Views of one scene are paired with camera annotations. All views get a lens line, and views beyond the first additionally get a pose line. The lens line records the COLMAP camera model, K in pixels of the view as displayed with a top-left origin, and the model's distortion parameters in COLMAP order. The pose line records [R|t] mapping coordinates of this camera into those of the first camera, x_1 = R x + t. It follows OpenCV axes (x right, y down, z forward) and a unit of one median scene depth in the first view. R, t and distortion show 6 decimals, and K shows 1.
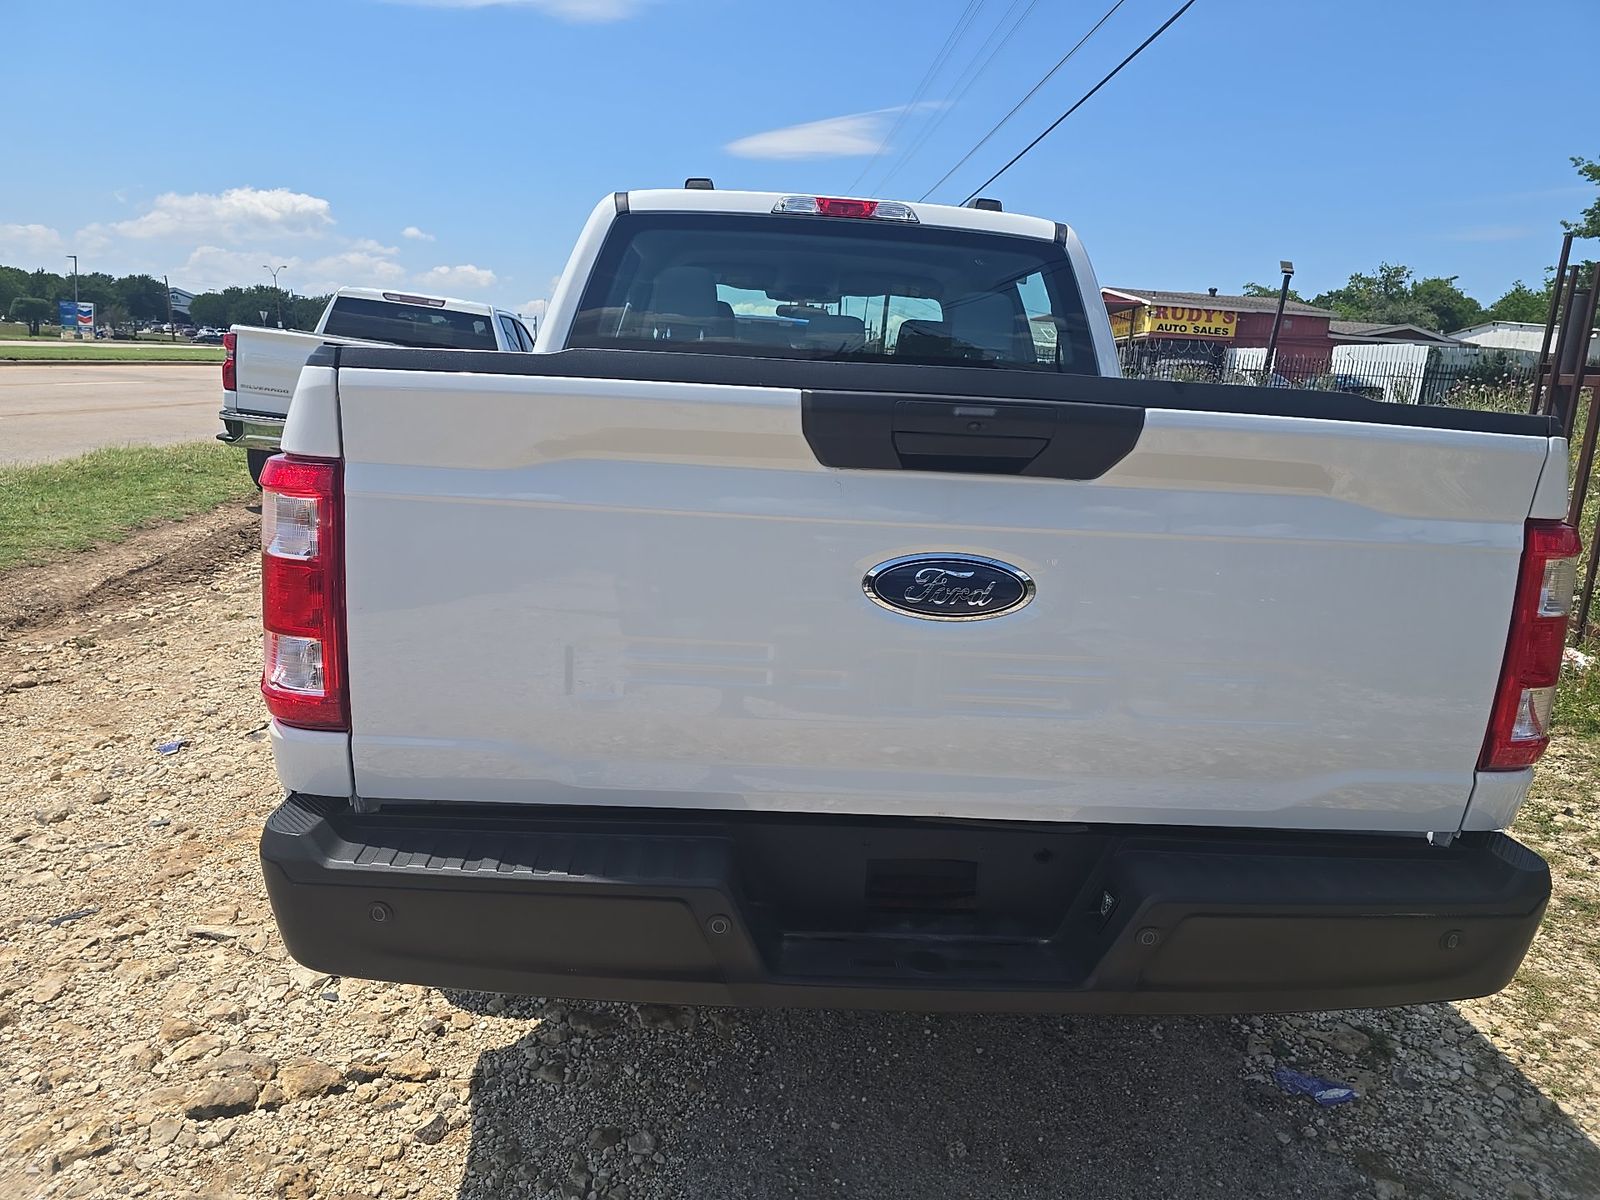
lens RADIAL K [[1087.5, 0, 829.7], [0, 1087.5, 623.1], [0, 0, 1]] dist [0.041968, -0.041543]
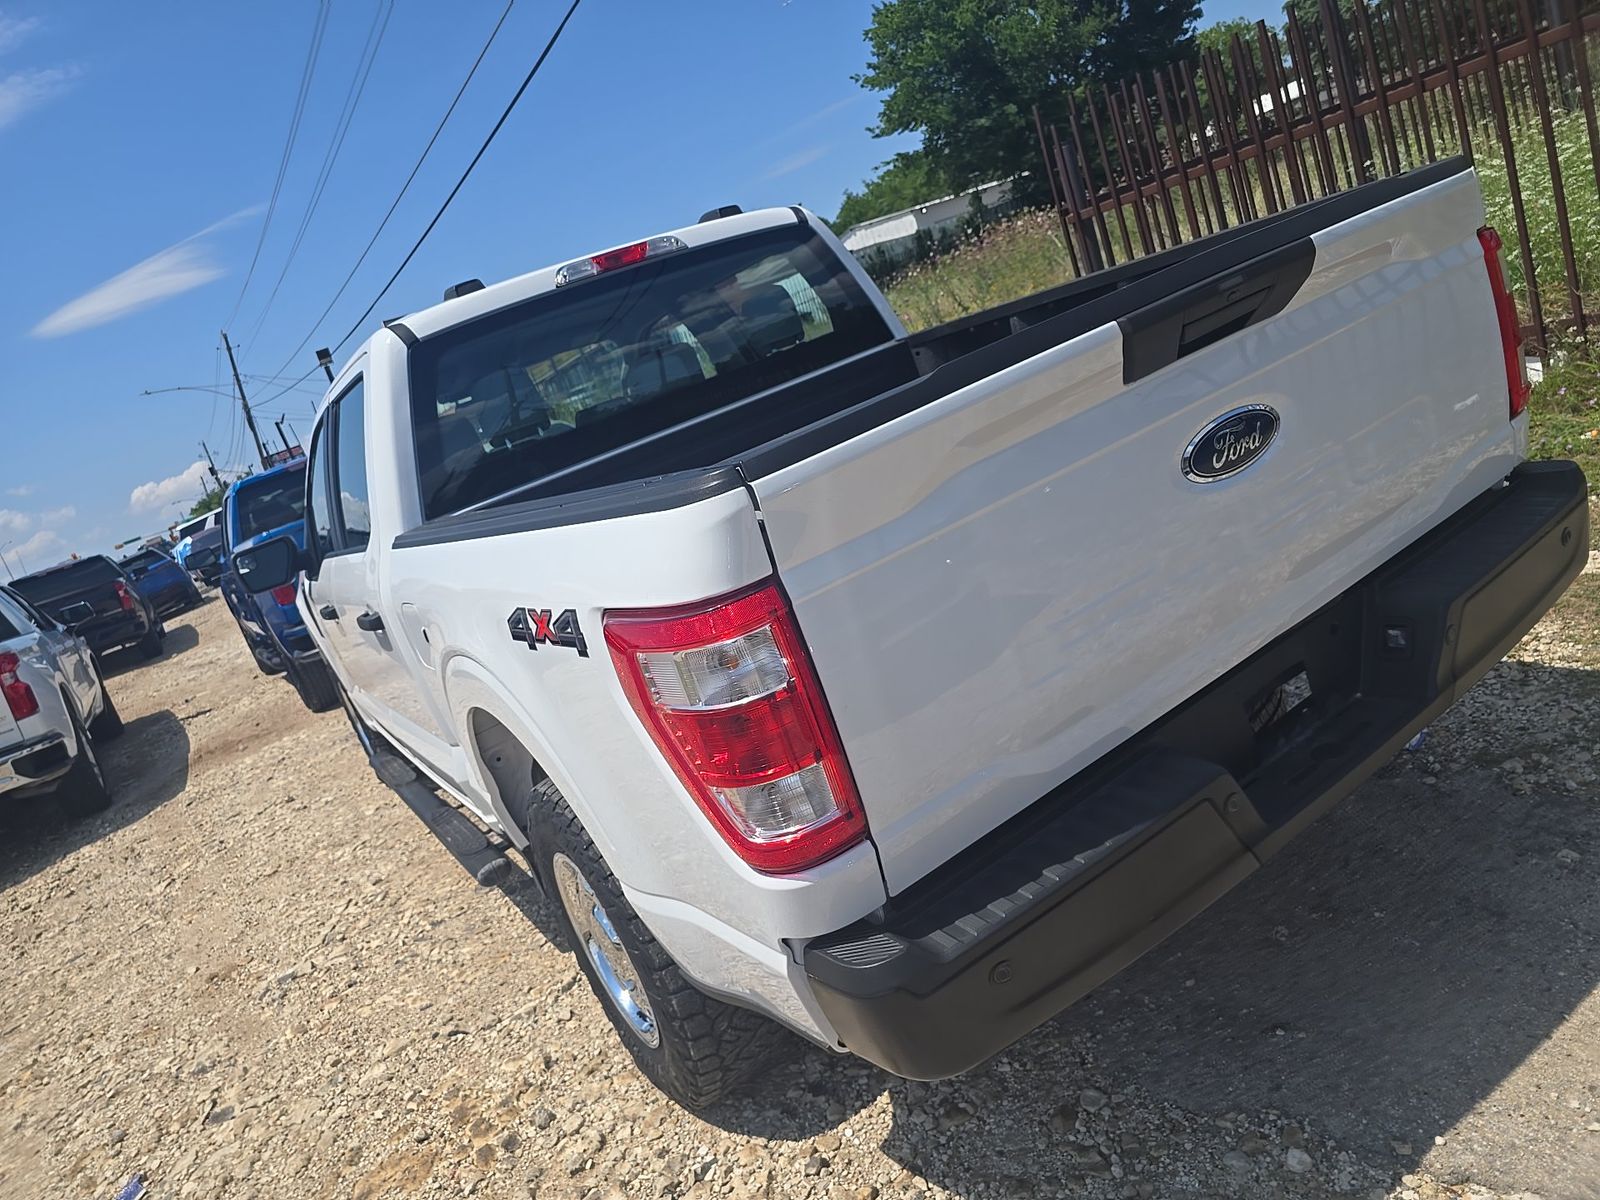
lens RADIAL K [[1087.5, 0, 829.5], [0, 1087.5, 610.5], [0, 0, 1]] dist [0.041968, -0.041543]
pose [[0.797783, -0.459410, 0.390494, -0.371835], [0.472823, 0.878558, 0.067630, -0.076183], [-0.374141, 0.130681, 0.918118, 0.059628]]
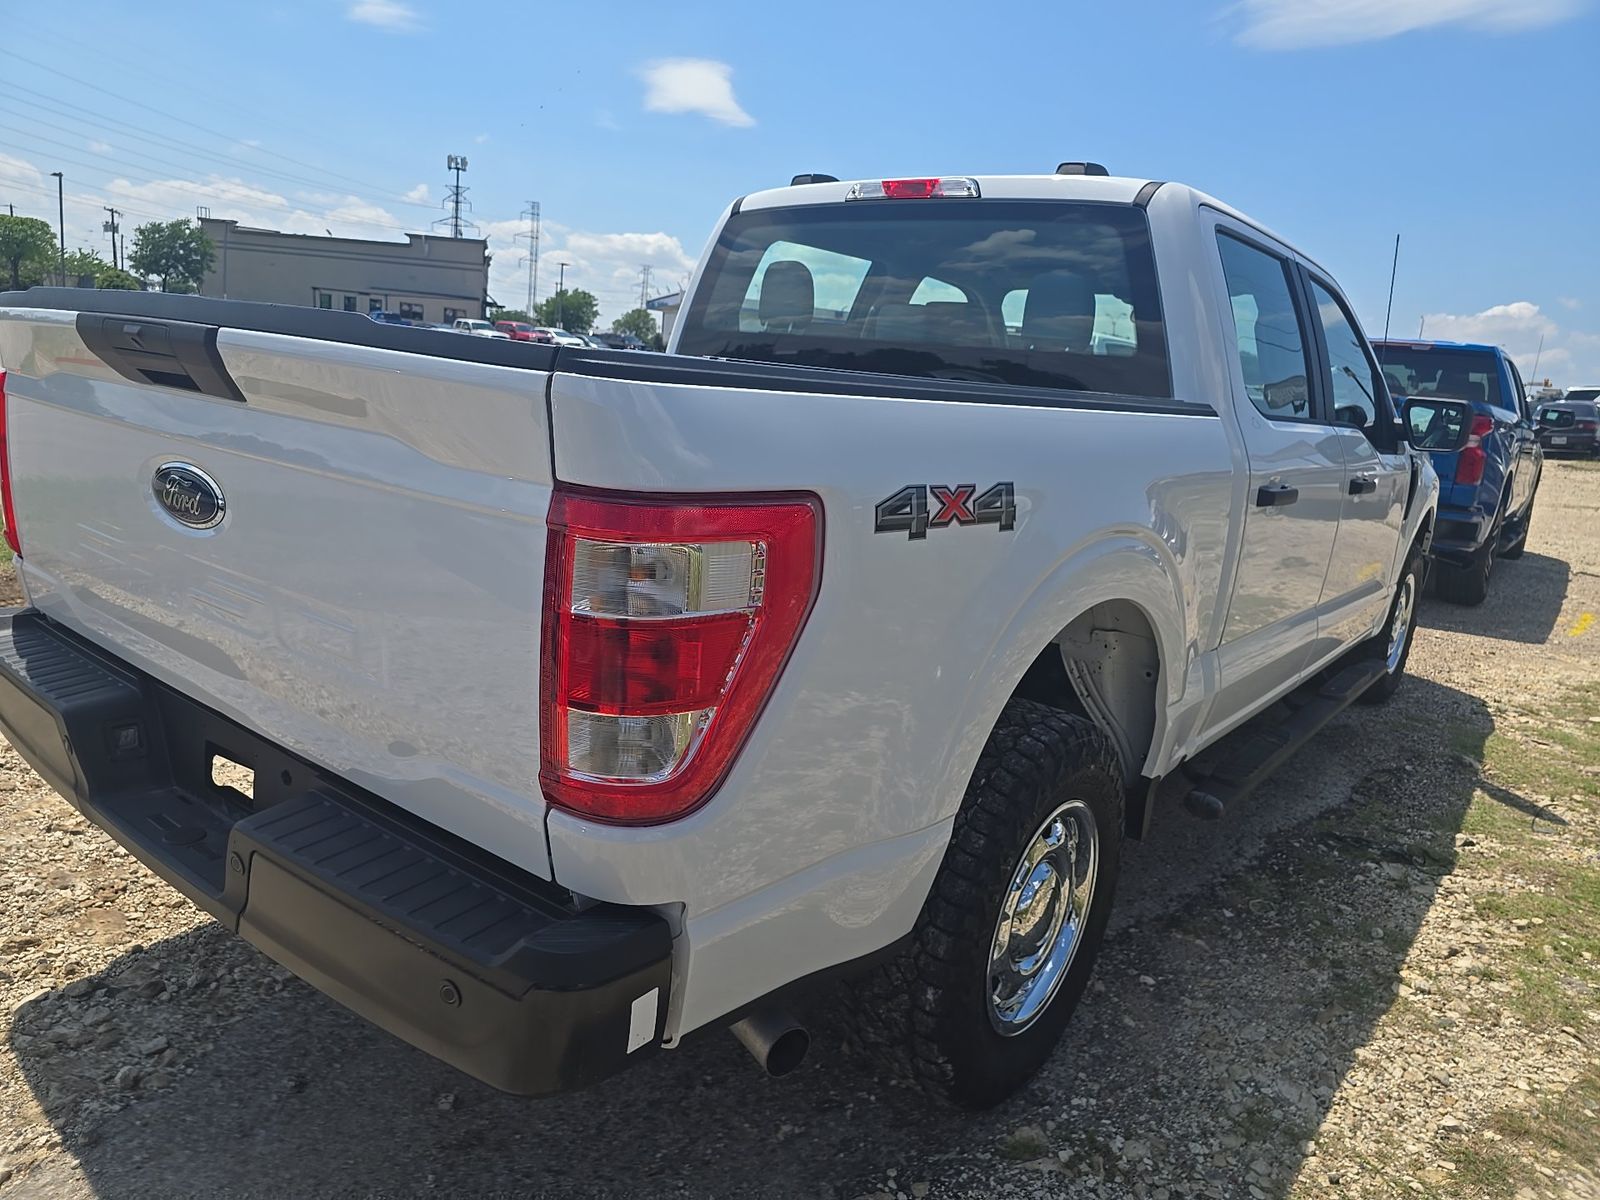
lens RADIAL K [[1087.5, 0, 801.0], [0, 1087.5, 601.0], [0, 0, 1]] dist [0.041968, -0.041543]
pose [[0.756569, 0.142440, -0.638211, 0.595630], [-0.178884, 0.983841, 0.007521, -0.023723], [0.628970, 0.108475, 0.769824, 0.262239]]
